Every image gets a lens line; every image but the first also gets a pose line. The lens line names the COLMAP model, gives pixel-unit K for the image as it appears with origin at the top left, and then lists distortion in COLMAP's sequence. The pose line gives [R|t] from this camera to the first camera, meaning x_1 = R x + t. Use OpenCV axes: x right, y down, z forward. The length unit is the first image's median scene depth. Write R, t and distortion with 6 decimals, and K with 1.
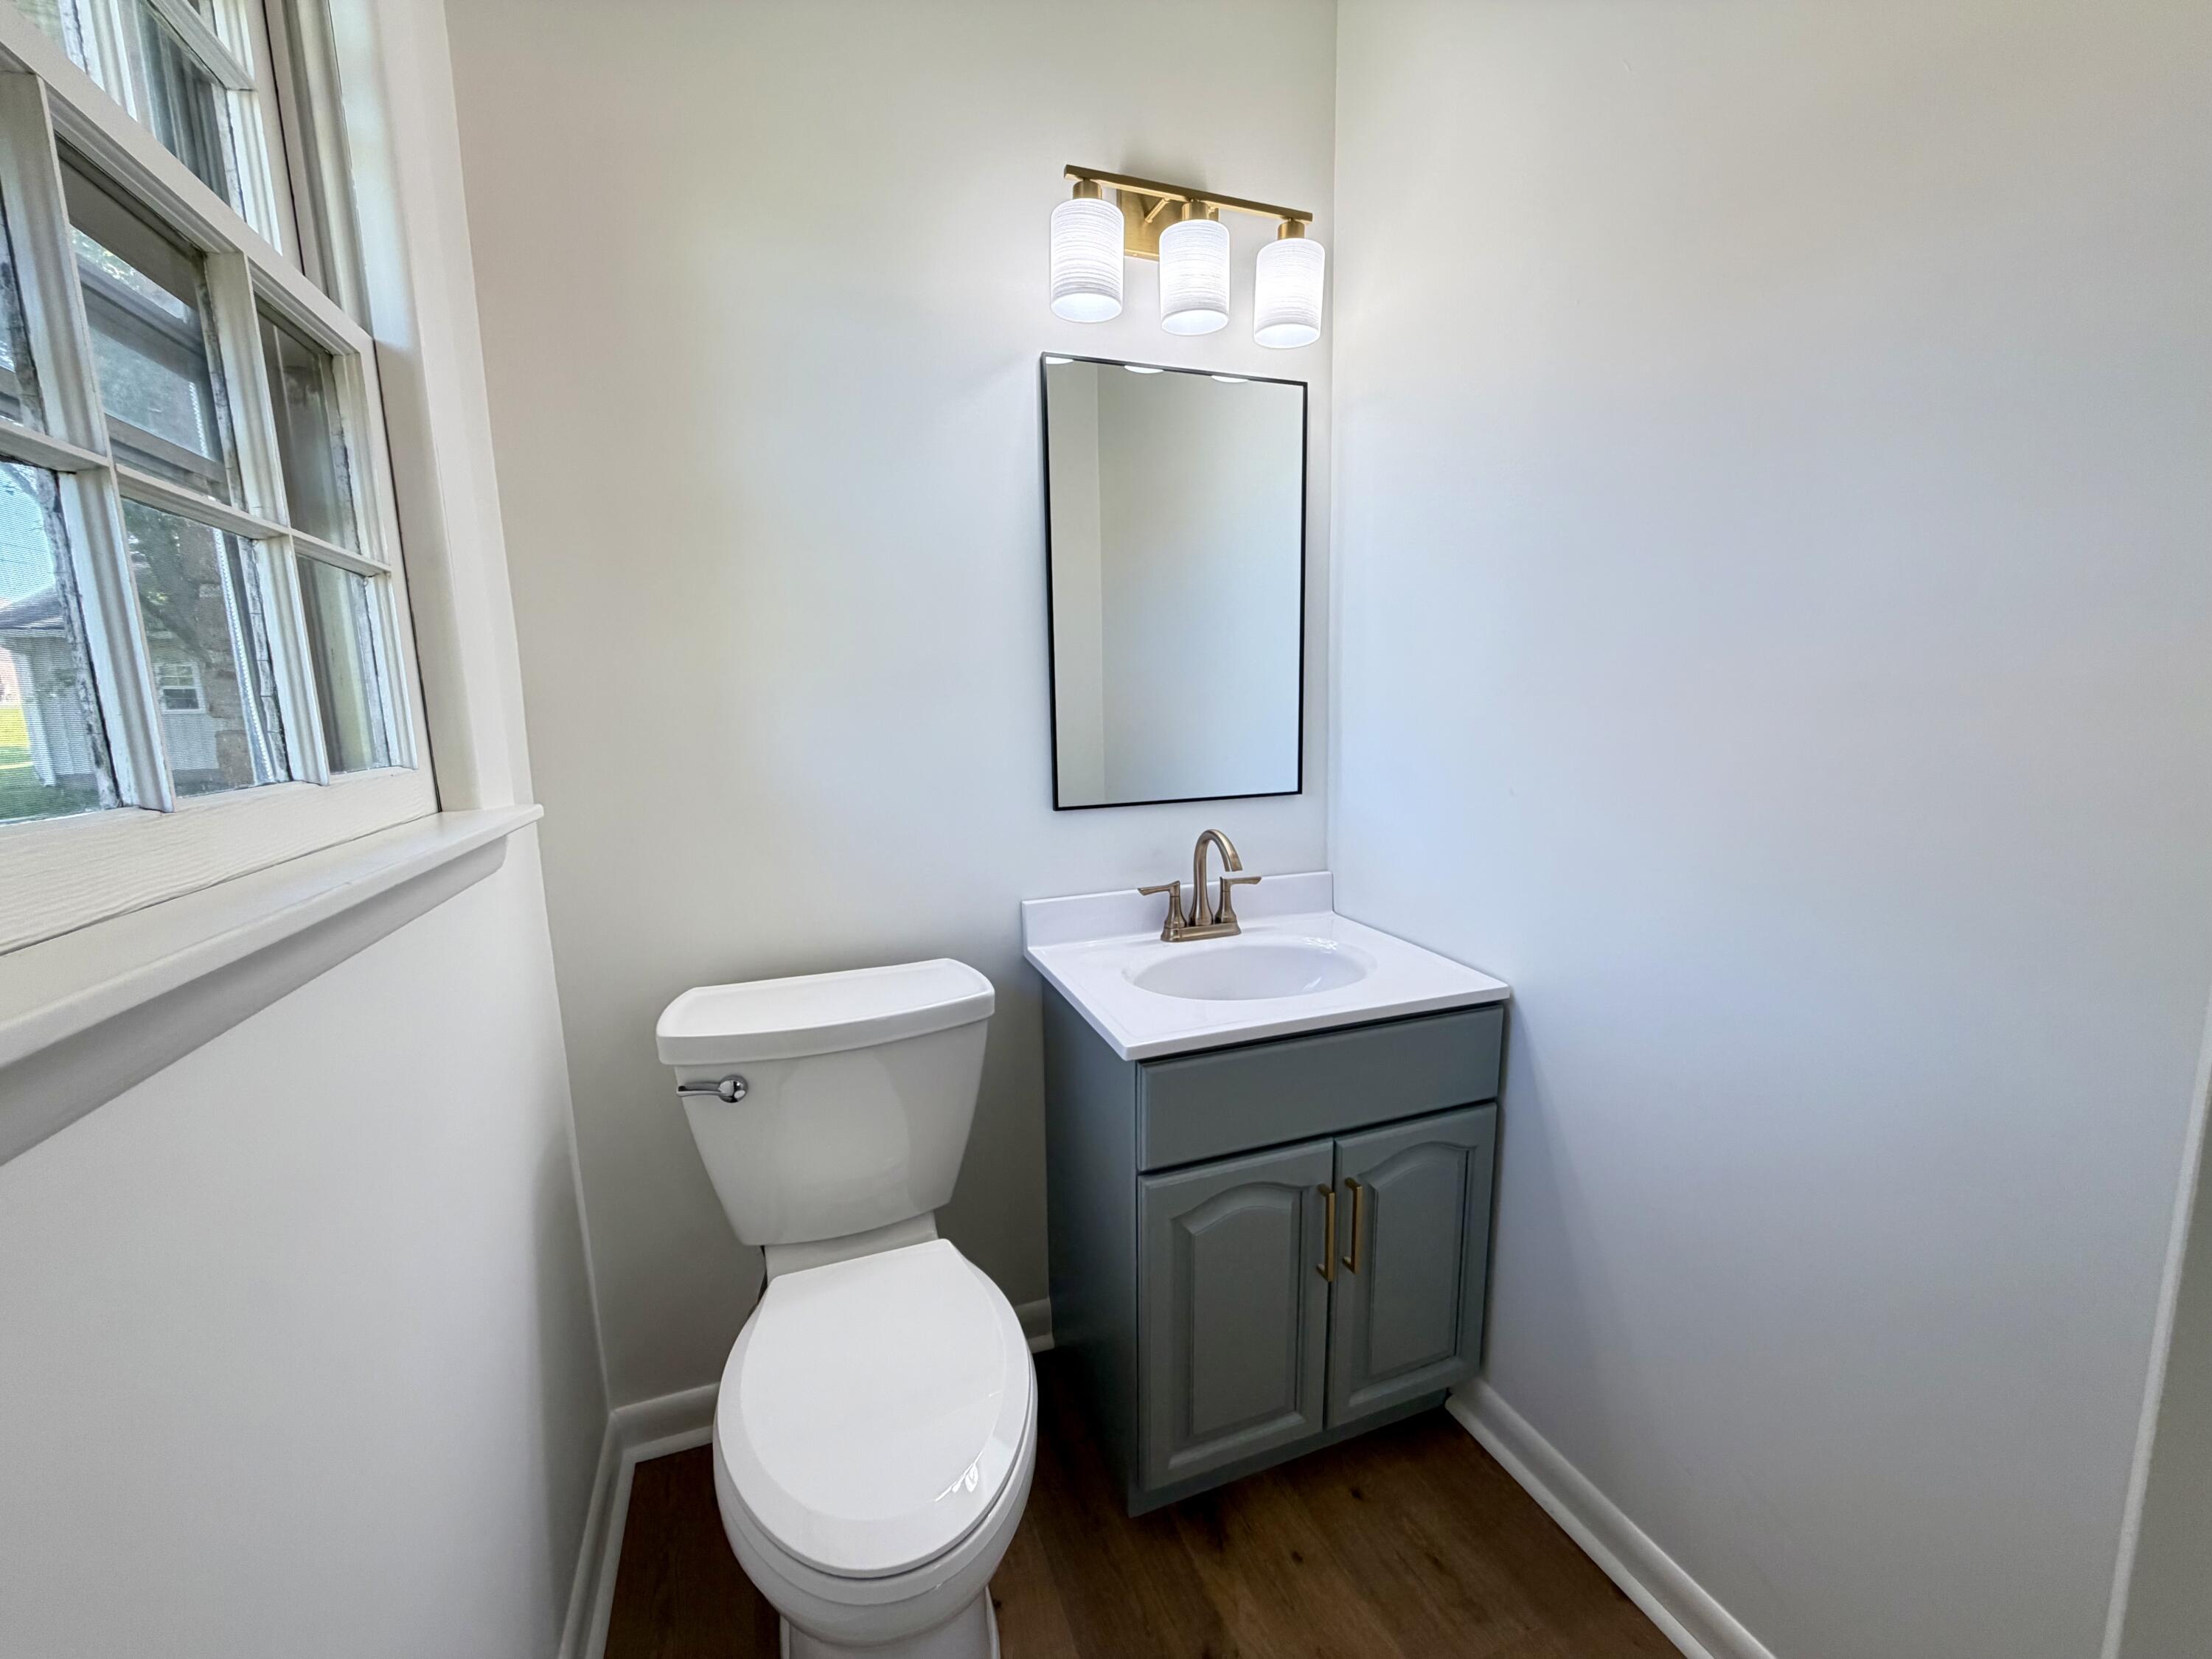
lens RADIAL K [[880.7, 0, 1110.8], [0, 880.7, 840.3], [0, 0, 1]] dist [-0.001073, 0.000223]
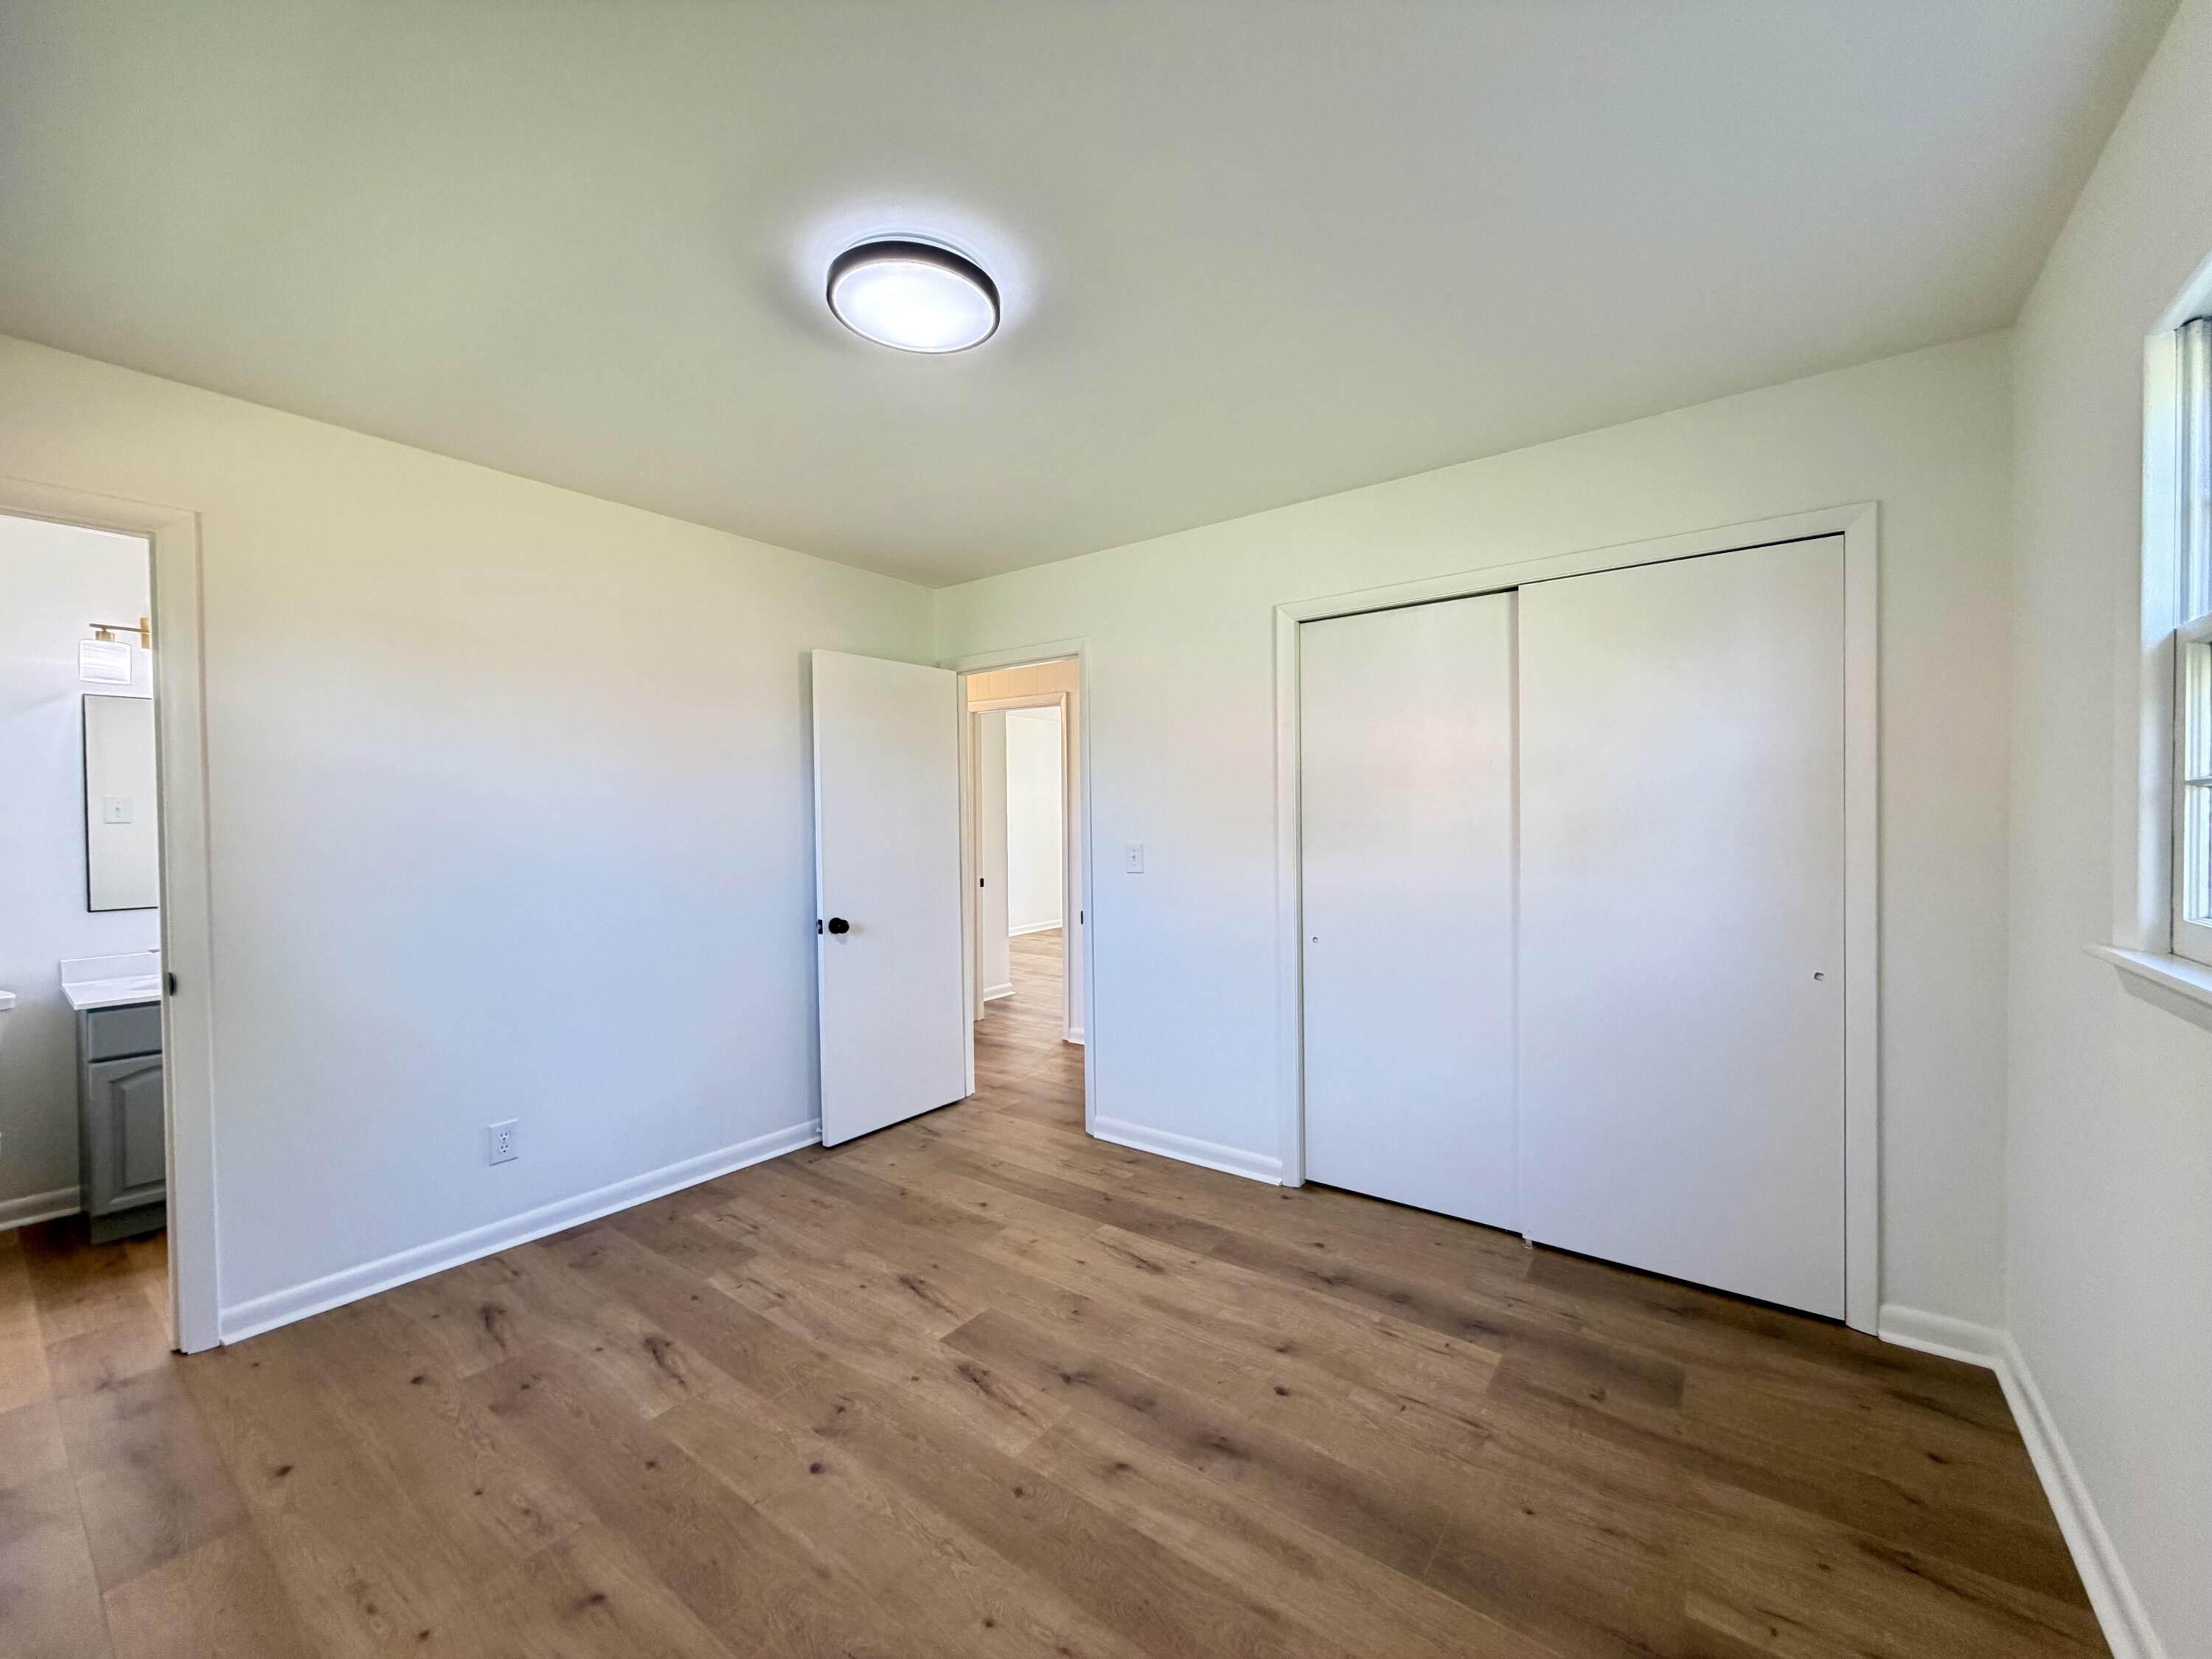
lens RADIAL K [[880.7, 0, 1137.2], [0, 880.7, 820.7], [0, 0, 1]] dist [-0.001073, 0.000223]
pose [[0.838911, 0.002426, 0.544263, 0.979279], [0.080527, 0.988431, -0.128528, 0.241341], [-0.538279, 0.151651, 0.829010, -2.255536]]
